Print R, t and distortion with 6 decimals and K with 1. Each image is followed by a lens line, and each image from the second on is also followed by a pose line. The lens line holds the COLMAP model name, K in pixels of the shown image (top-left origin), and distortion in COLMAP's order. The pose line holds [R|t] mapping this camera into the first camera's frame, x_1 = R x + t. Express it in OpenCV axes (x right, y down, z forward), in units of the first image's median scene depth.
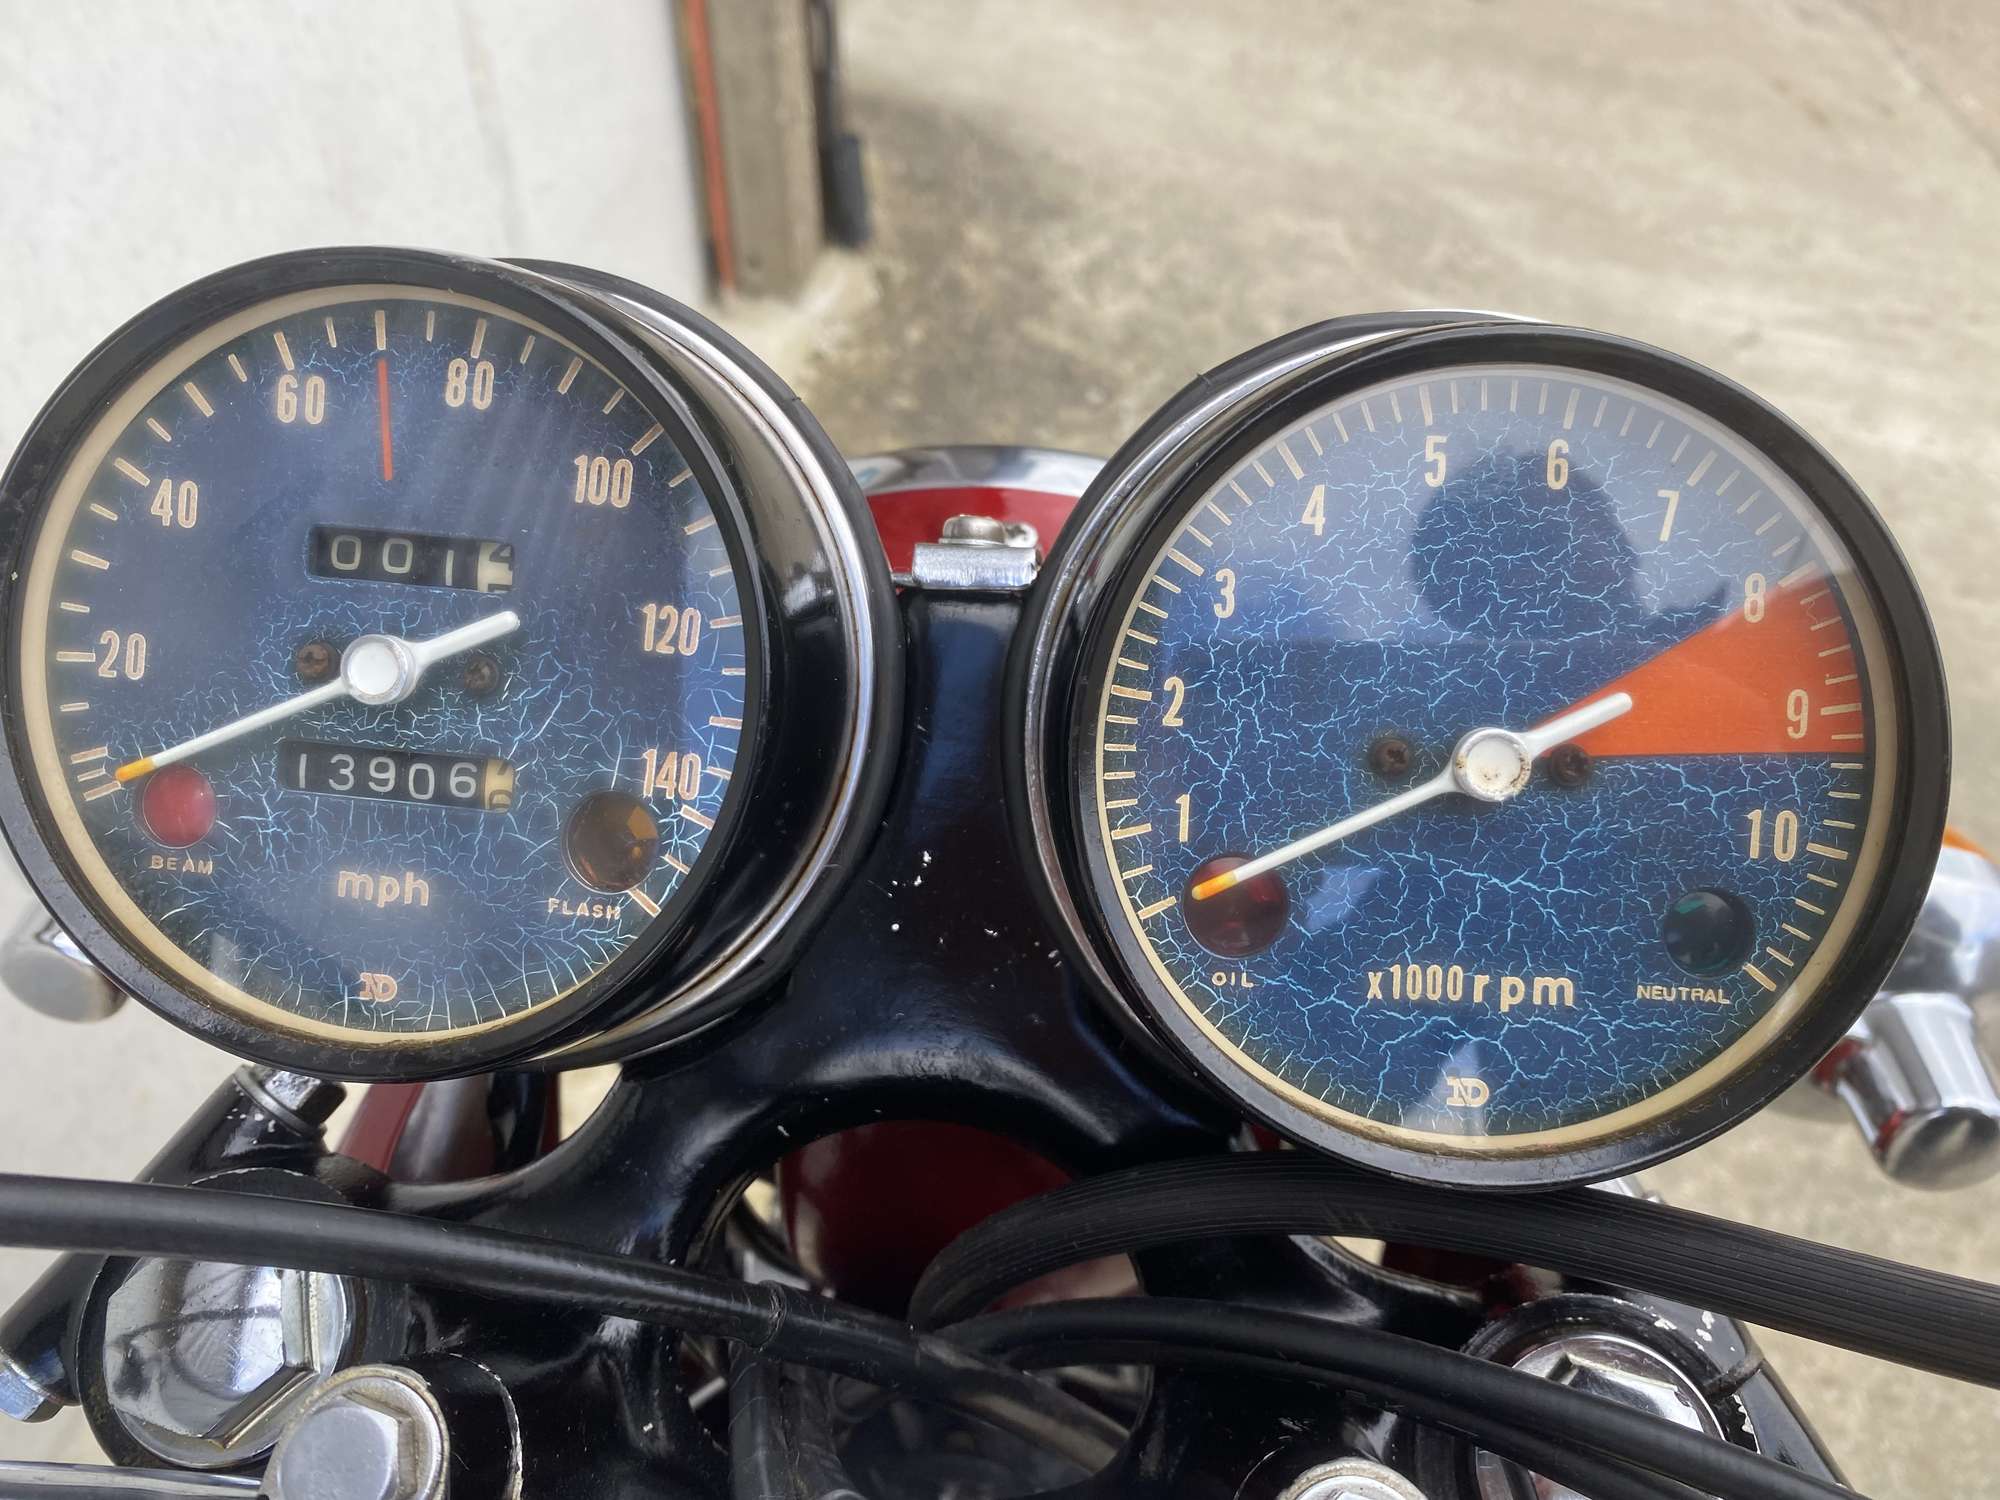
lens RADIAL K [[1544.0, 0, 992.1], [0, 1544.0, 756.4], [0, 0, 1]] dist [0.005267, -0.000158]
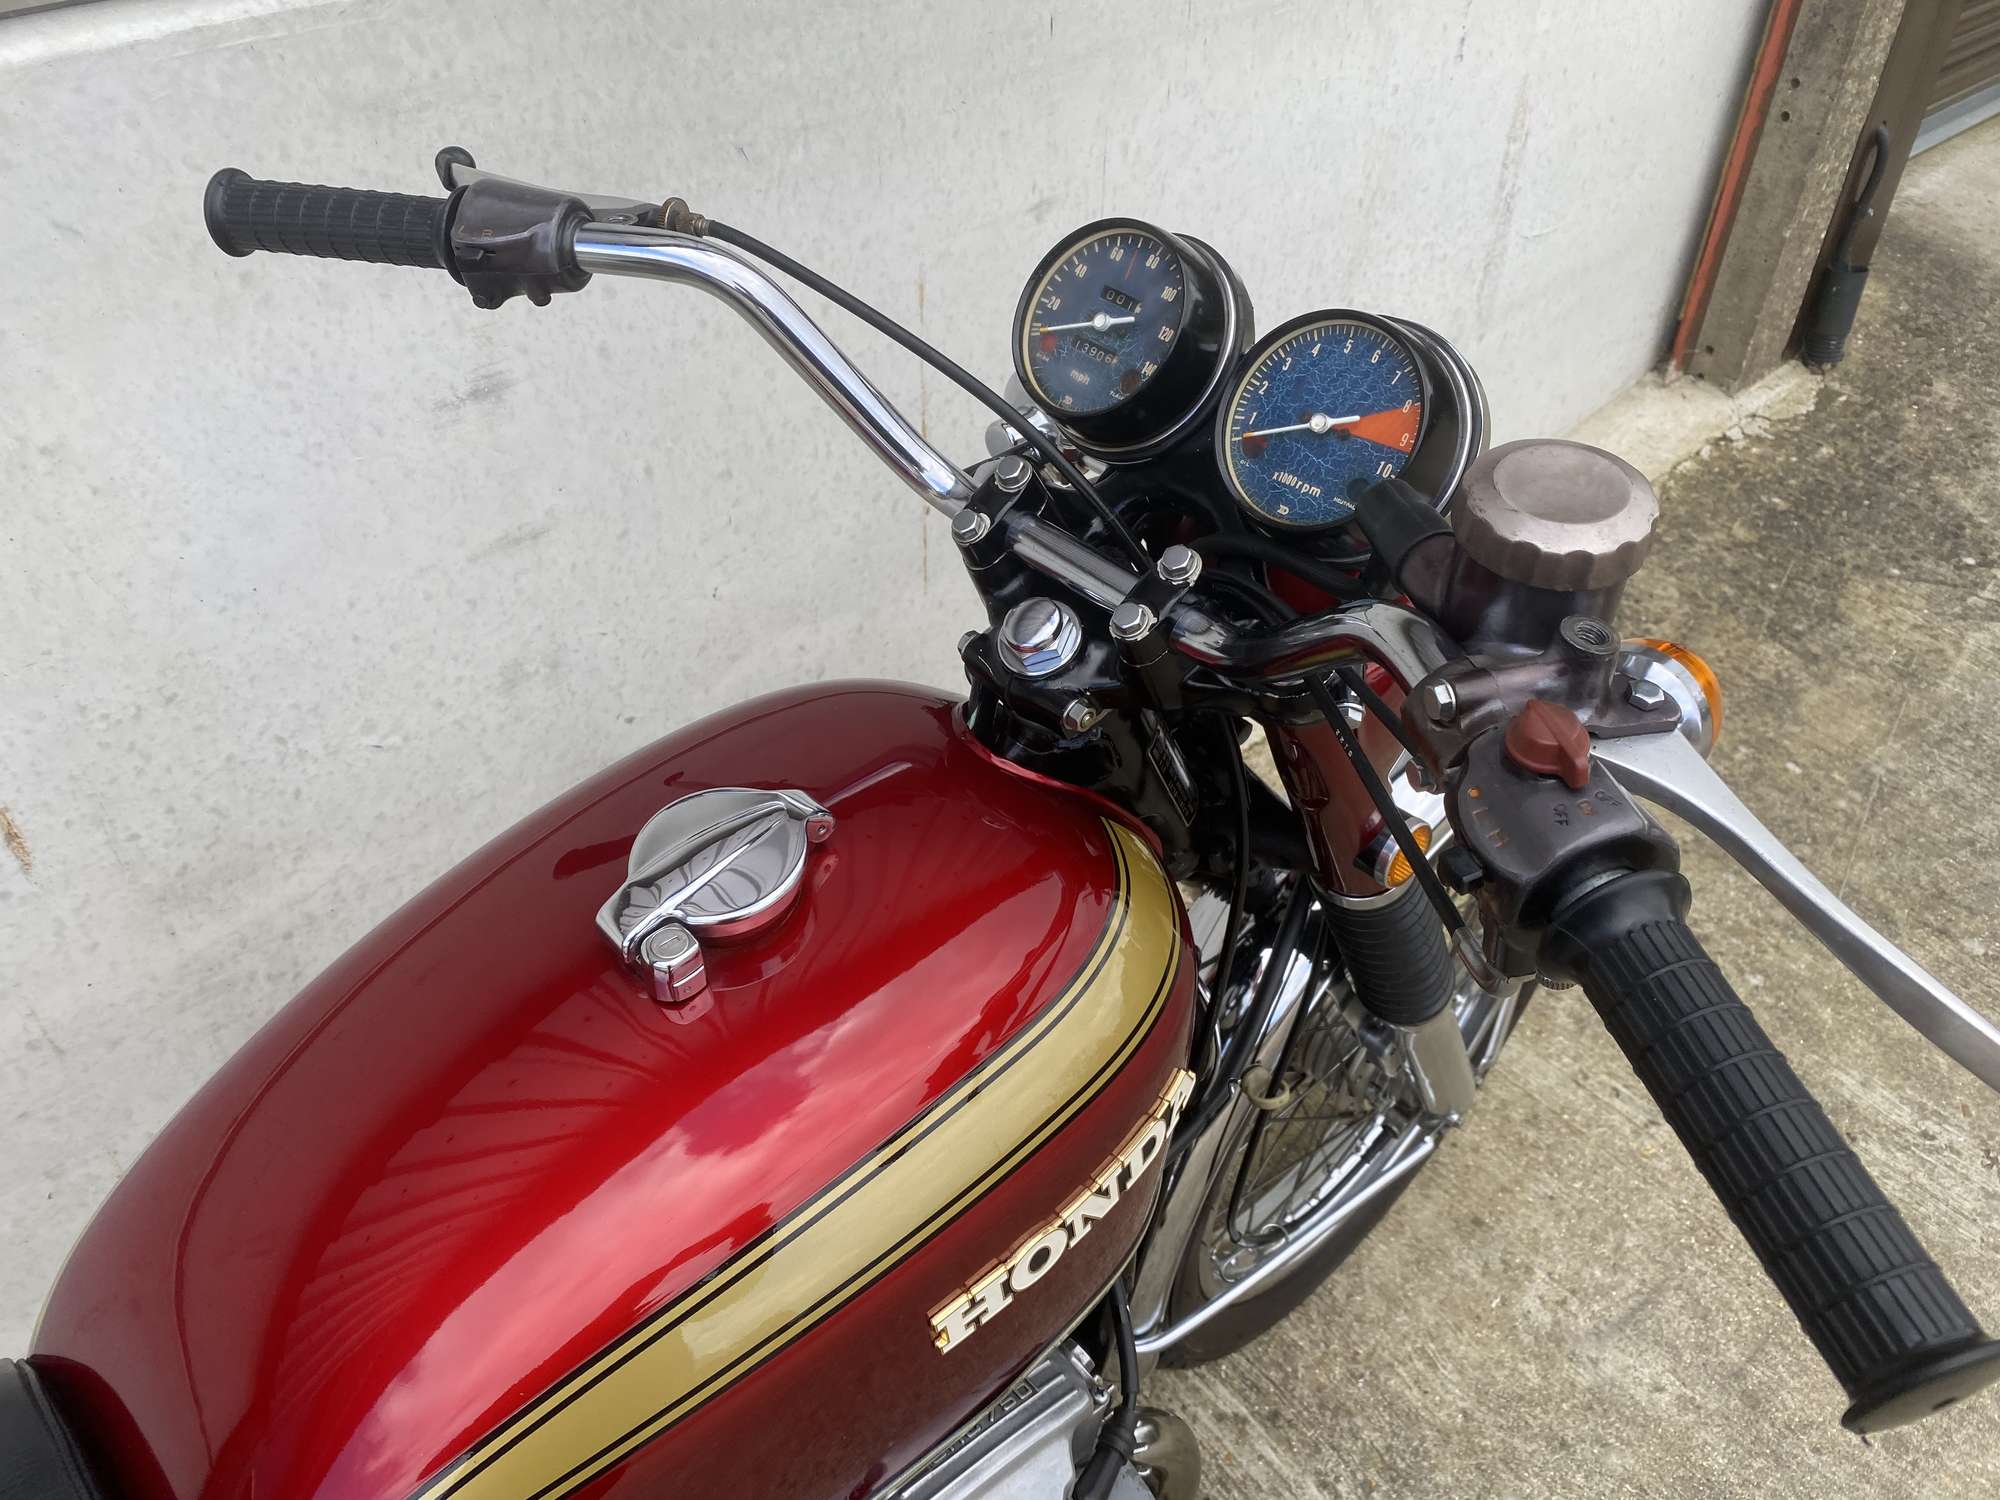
lens RADIAL K [[1544.0, 0, 1019.3], [0, 1544.0, 744.1], [0, 0, 1]] dist [0.005267, -0.000158]
pose [[0.757883, 0.415501, -0.502963, 1.848832], [-0.428129, 0.898484, 0.097123, 0.609886], [0.492259, 0.141725, 0.858834, -2.306972]]
